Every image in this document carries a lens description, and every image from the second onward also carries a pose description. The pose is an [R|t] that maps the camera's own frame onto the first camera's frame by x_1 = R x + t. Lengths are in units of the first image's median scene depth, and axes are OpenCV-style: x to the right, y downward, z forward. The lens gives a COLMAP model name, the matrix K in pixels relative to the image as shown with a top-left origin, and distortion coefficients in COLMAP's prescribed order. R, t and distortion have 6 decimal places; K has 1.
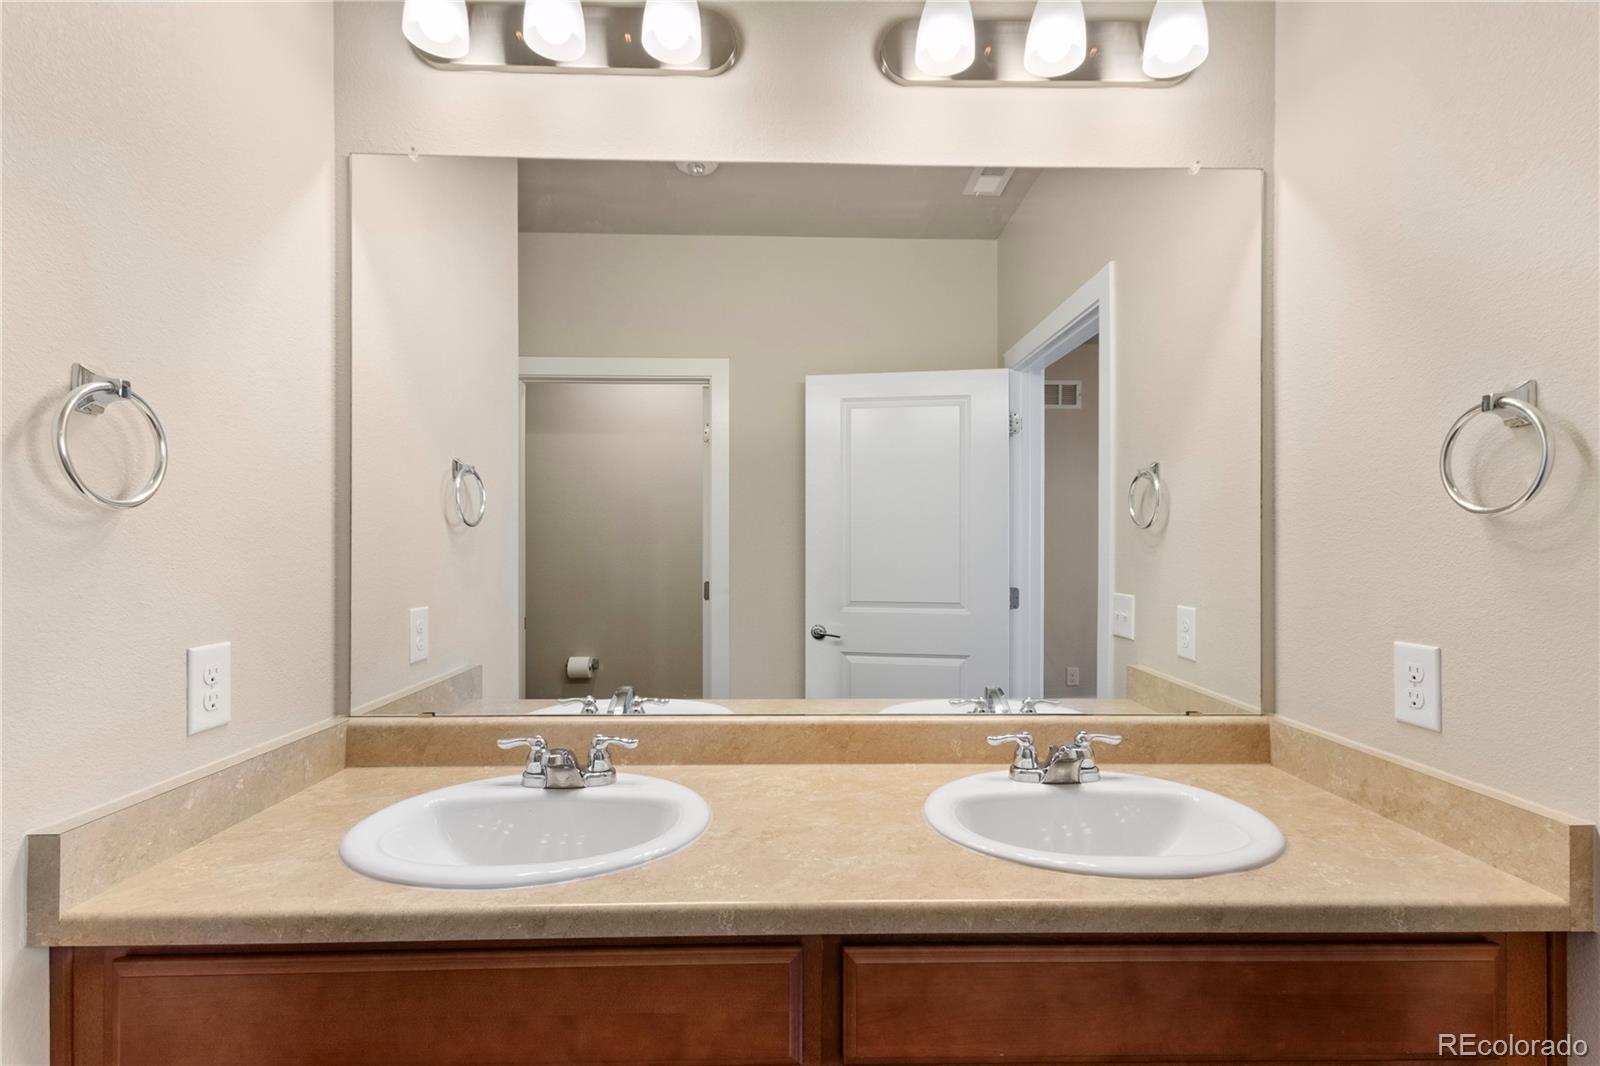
lens RADIAL K [[738.3, 0, 787.5], [0, 738.3, 542.1], [0, 0, 1]] dist [0.006298, -0.002254]
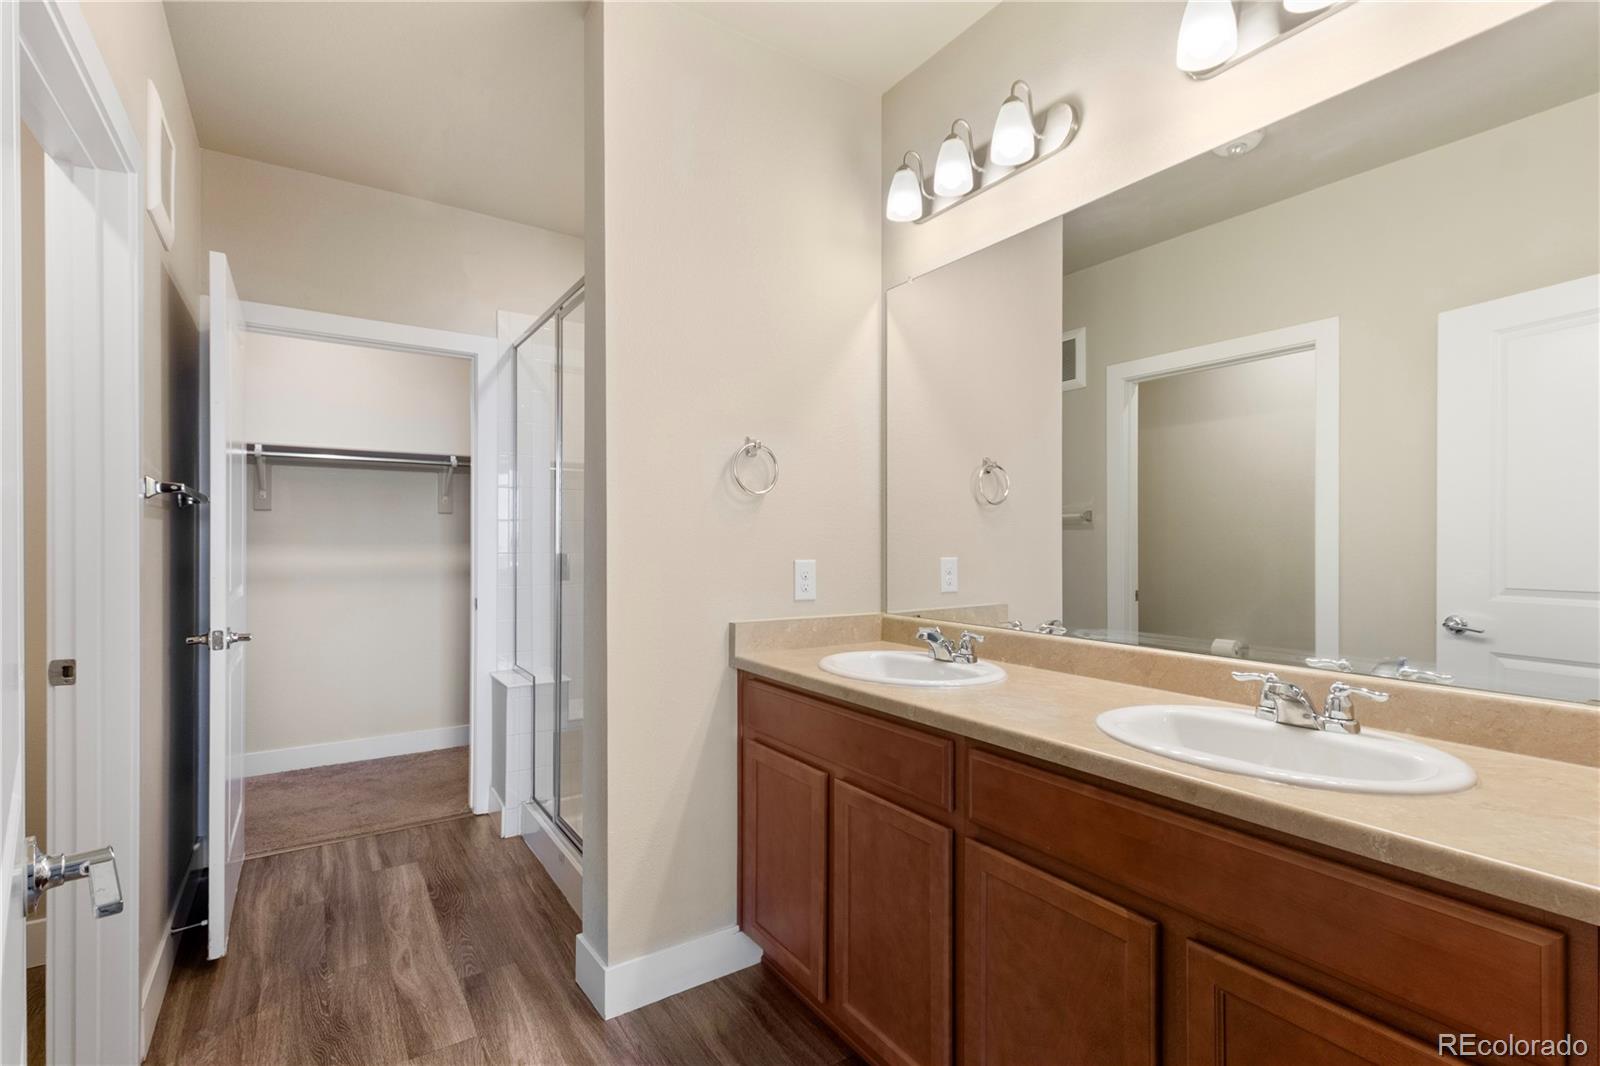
lens RADIAL K [[738.3, 0, 811.9], [0, 738.3, 528.1], [0, 0, 1]] dist [0.006298, -0.002254]
pose [[0.531065, -0.019204, -0.847114, 1.000621], [-0.000335, 0.999738, -0.022874, 0.095404], [0.847331, 0.012431, 0.530919, -0.096286]]
